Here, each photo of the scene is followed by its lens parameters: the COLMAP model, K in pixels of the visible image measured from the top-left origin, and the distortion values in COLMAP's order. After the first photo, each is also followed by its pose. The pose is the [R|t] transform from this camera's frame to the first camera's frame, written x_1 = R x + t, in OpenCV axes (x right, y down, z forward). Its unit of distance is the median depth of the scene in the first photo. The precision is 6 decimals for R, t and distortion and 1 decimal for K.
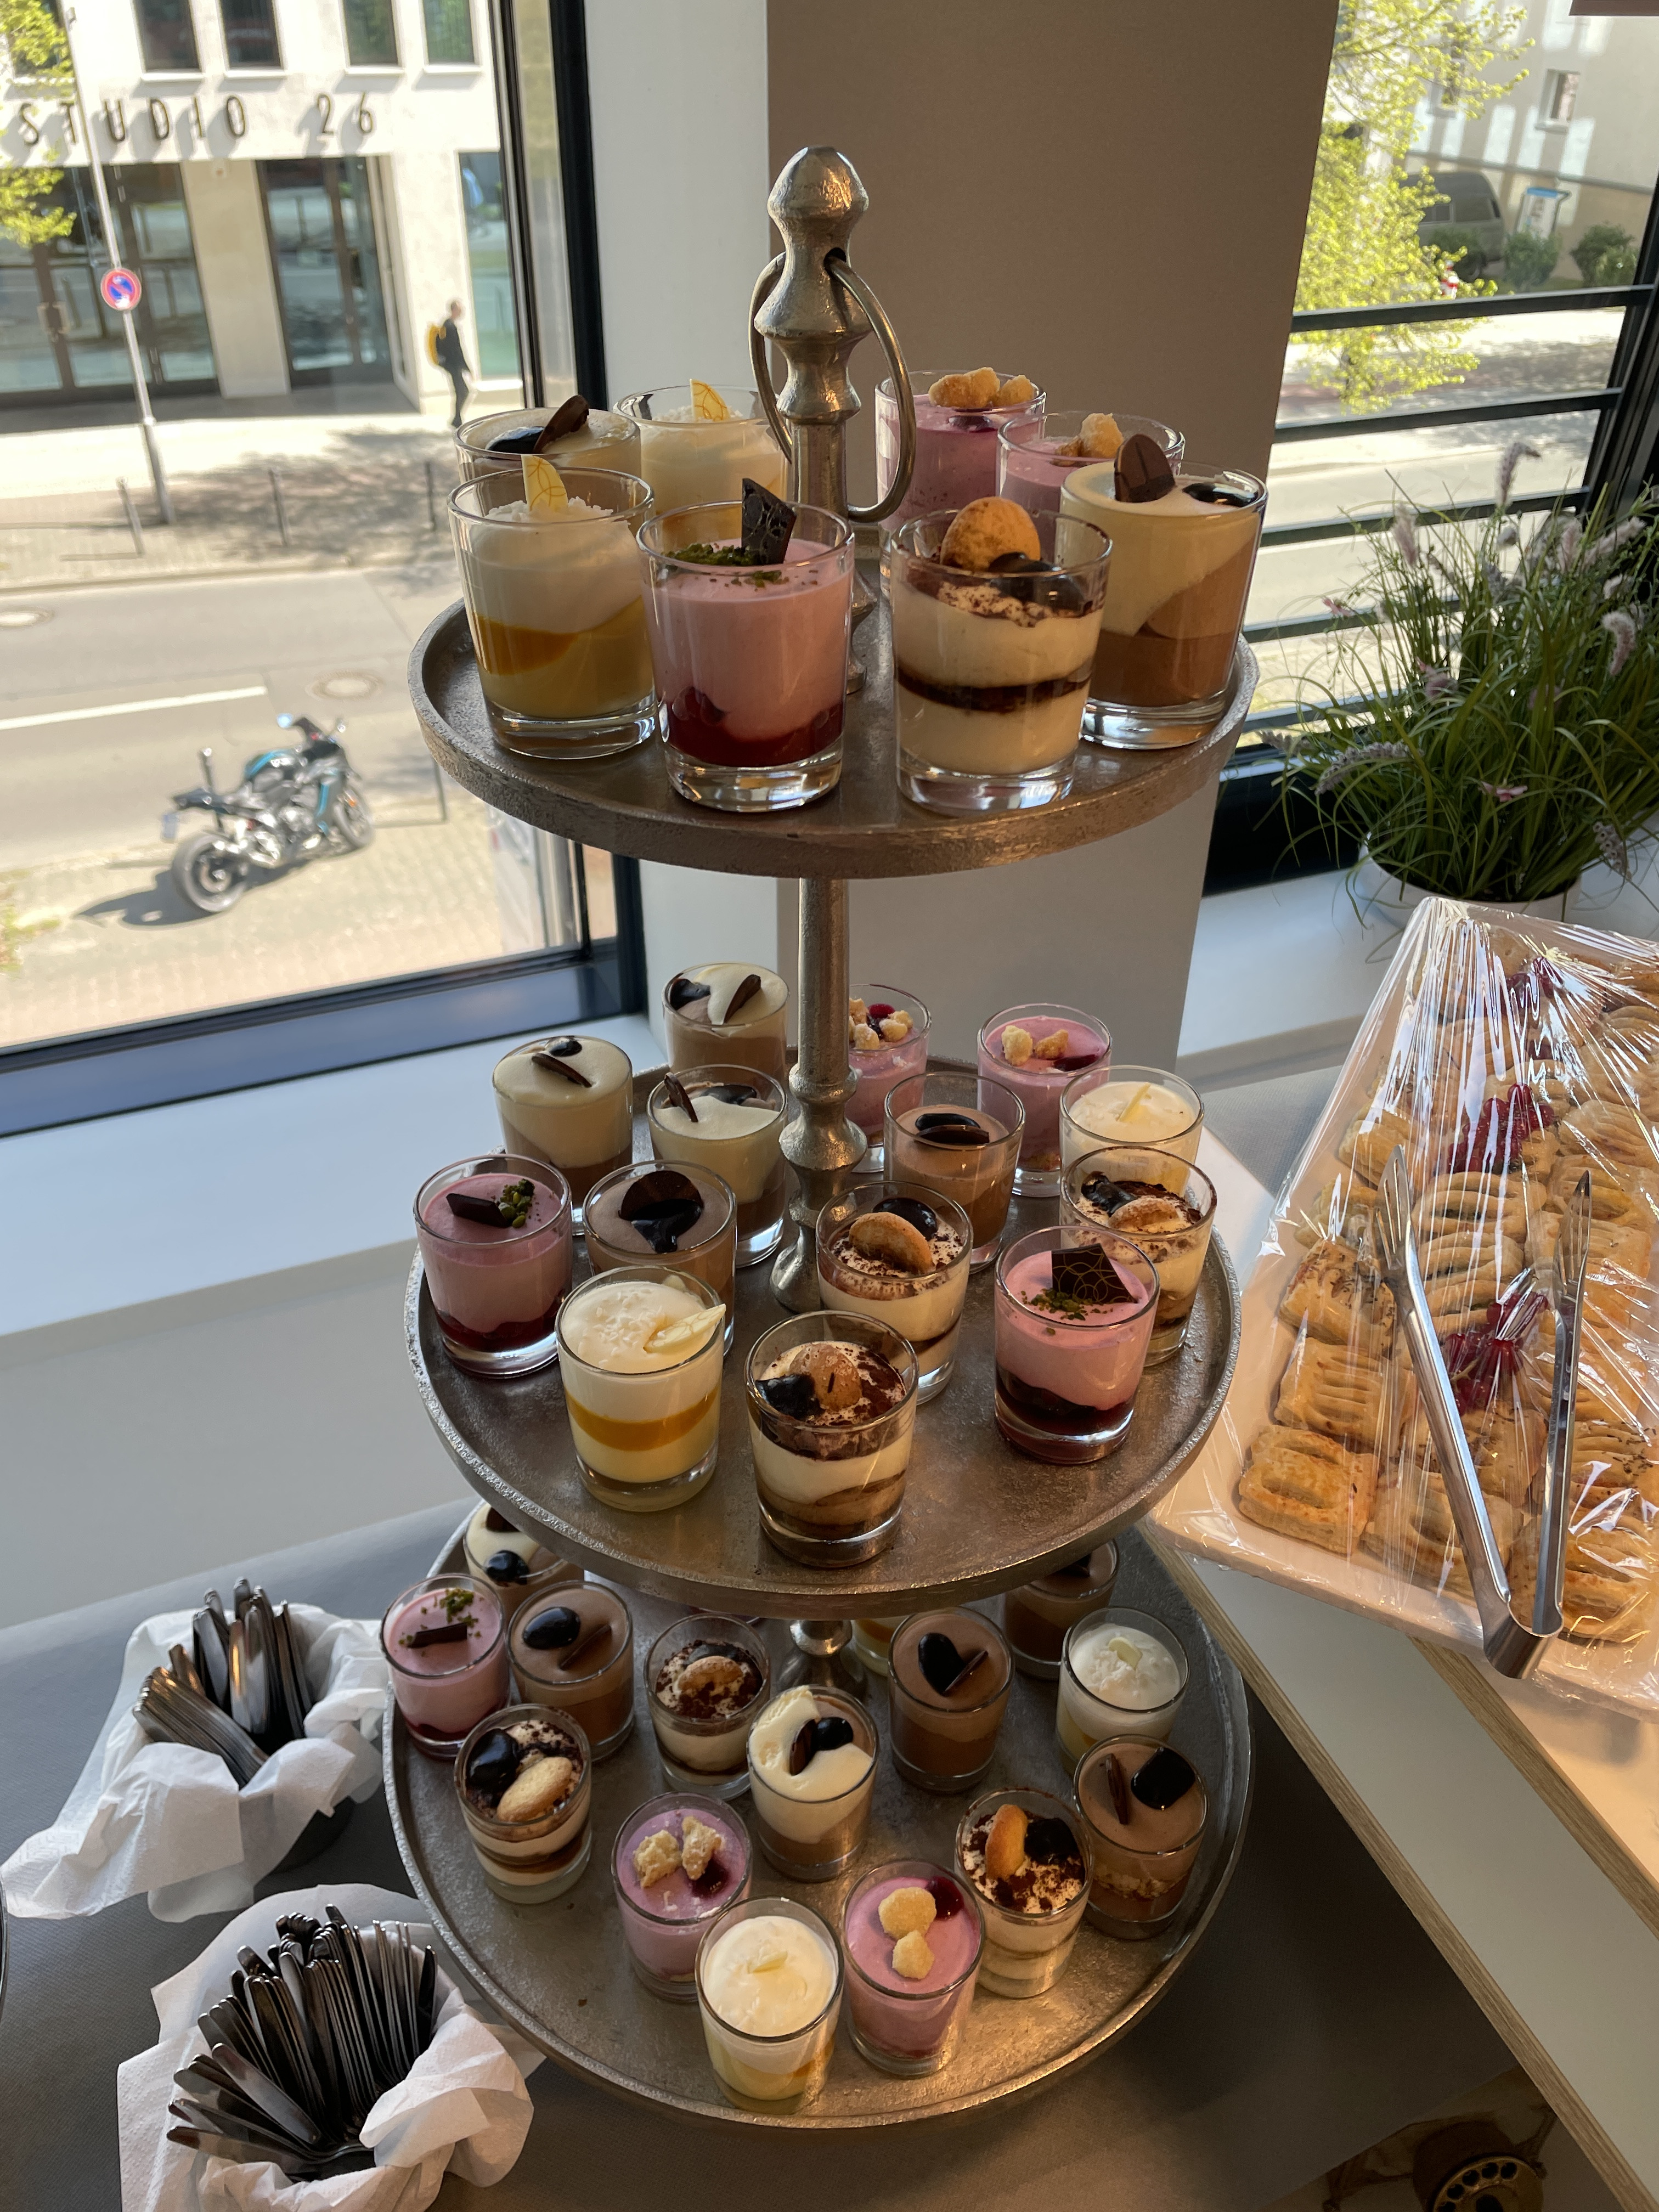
lens RADIAL K [[1725.2, 0, 829.5], [0, 1725.2, 1106.0], [0, 0, 1]] dist [0.099149, -0.134576]
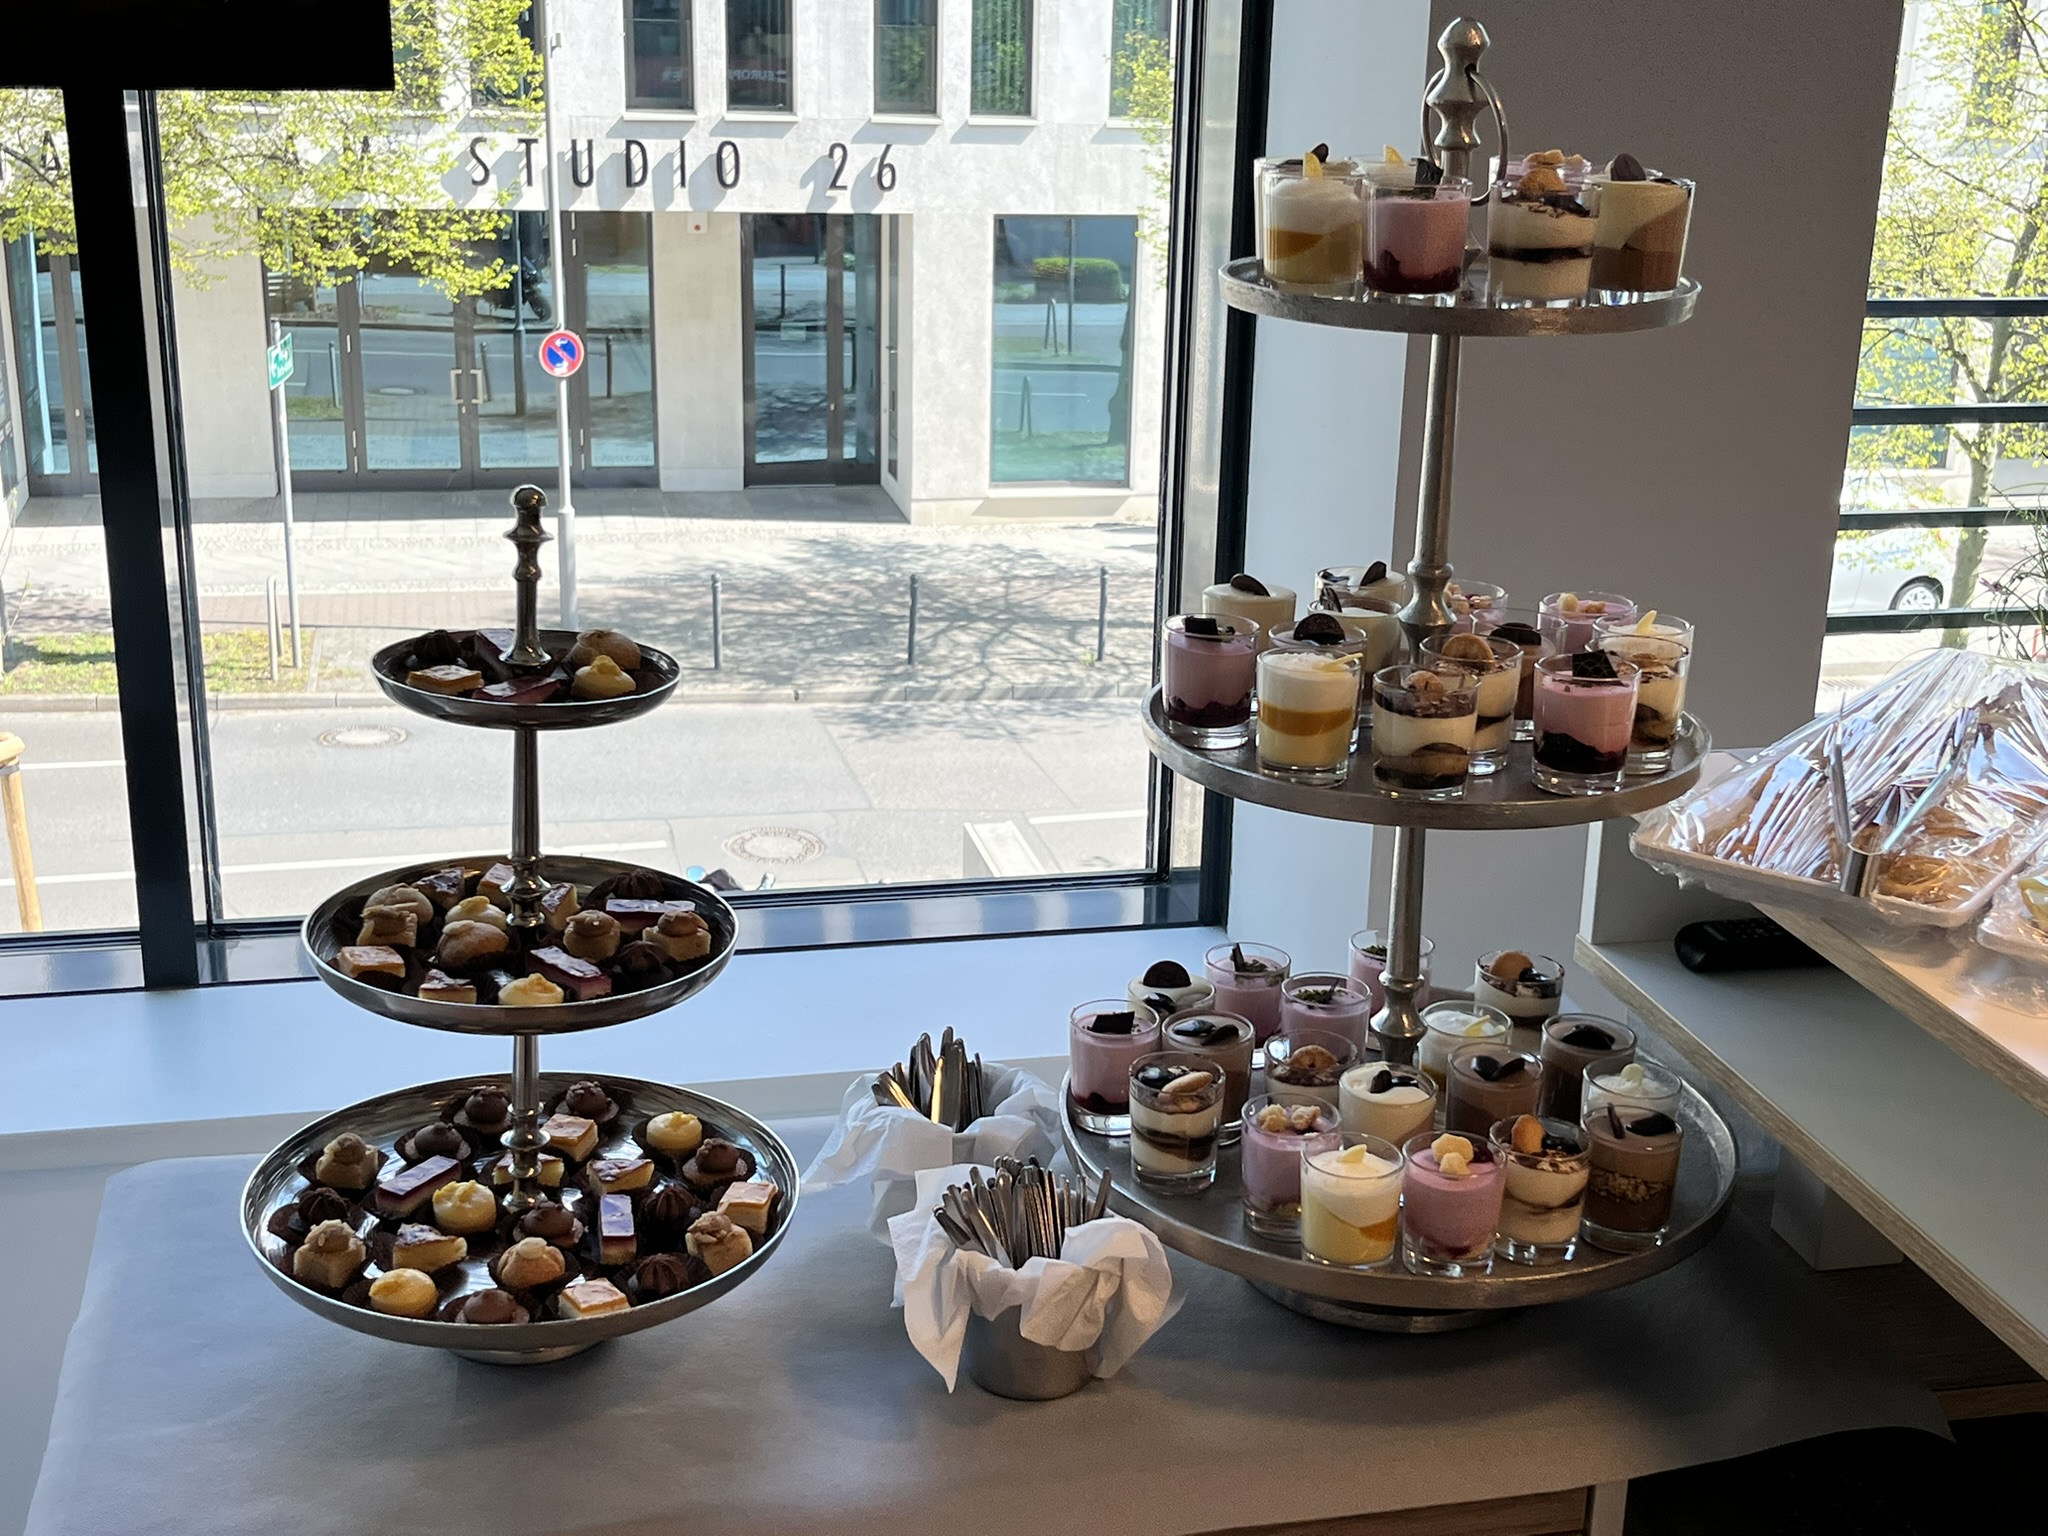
lens RADIAL K [[2561.0, 0, 1024.0], [0, 2561.0, 768.0], [0, 0, 1]] dist [0.090007, -0.044062]
pose [[0.984794, 0.065456, -0.160923, 0.018099], [-0.108708, 0.954725, -0.276917, 0.757107], [0.135511, 0.290200, 0.947323, -1.066995]]
